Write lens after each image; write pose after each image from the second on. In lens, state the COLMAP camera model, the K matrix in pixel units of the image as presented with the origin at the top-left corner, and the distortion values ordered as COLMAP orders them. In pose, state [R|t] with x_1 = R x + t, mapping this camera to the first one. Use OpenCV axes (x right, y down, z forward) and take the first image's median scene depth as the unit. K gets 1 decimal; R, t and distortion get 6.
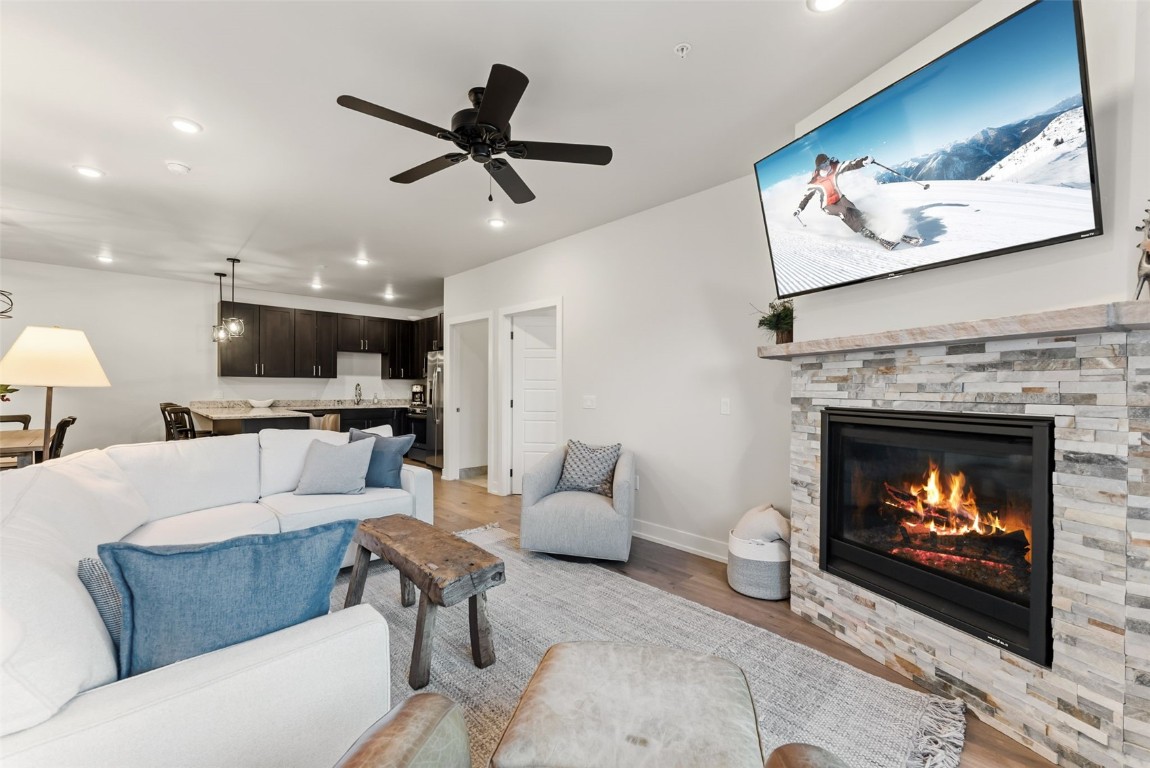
lens RADIAL K [[467.3, 0, 585.0], [0, 467.3, 395.5], [0, 0, 1]] dist [-0.000249, -0.000135]
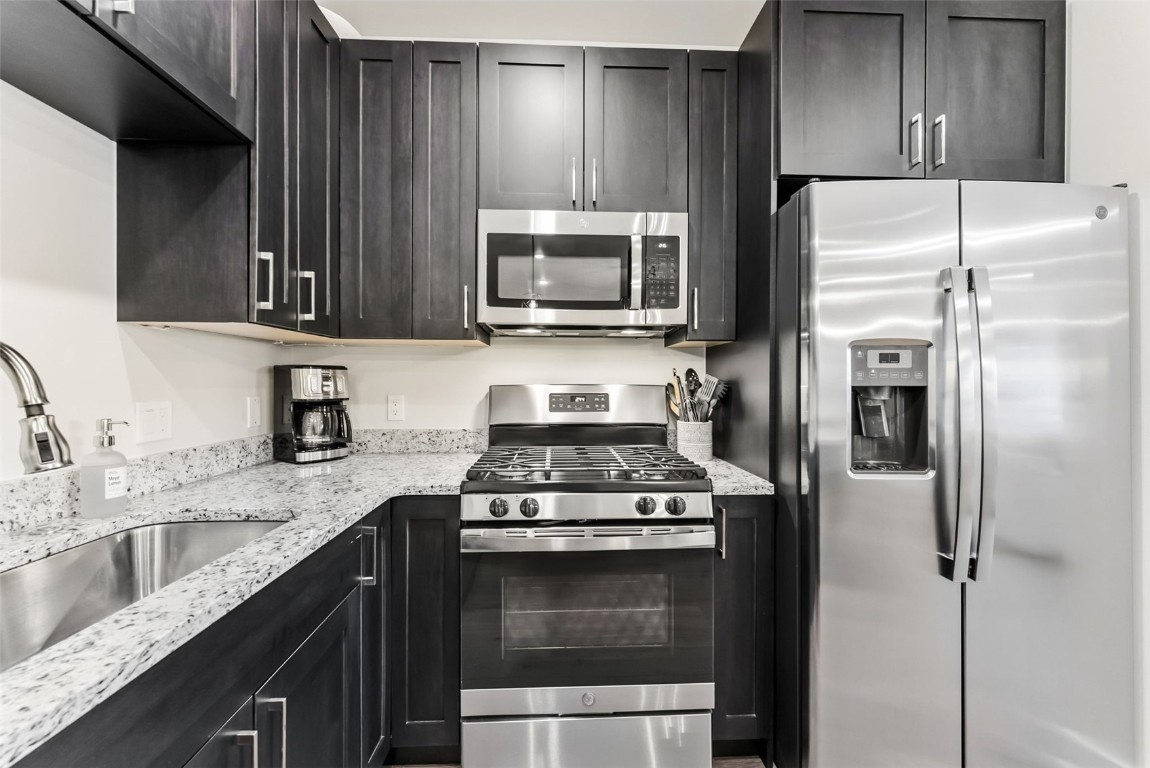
lens RADIAL K [[467.3, 0, 577.3], [0, 467.3, 383.1], [0, 0, 1]] dist [-0.000249, -0.000135]
pose [[0.663996, -0.008722, 0.747685, -1.485505], [0.014761, 0.999890, -0.001445, -0.045076], [-0.747591, 0.011996, 0.664052, 2.655404]]
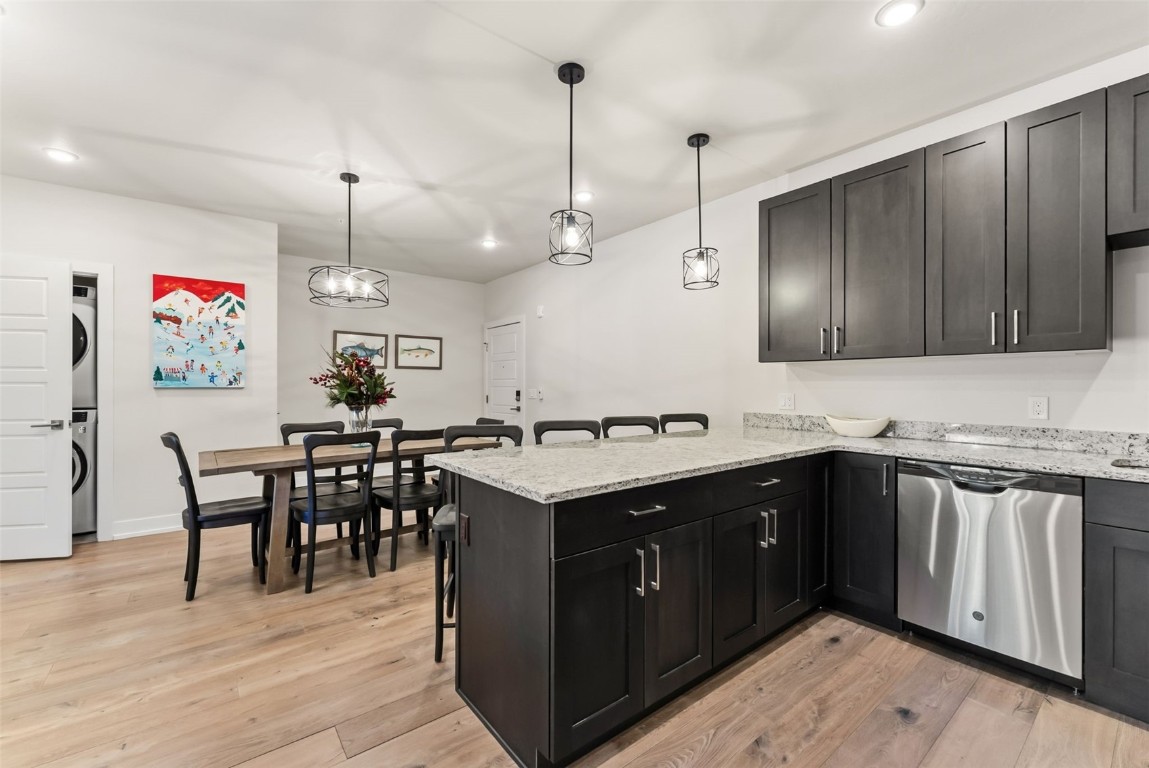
lens RADIAL K [[466.9, 0, 568.2], [0, 466.9, 385.9], [0, 0, 1]] dist [-0.000249, -0.000135]
pose [[-0.101016, -0.002957, -0.994880, -0.775117], [-0.015817, 0.999874, -0.001366, -0.036535], [0.994759, 0.015598, -0.101050, 2.213073]]
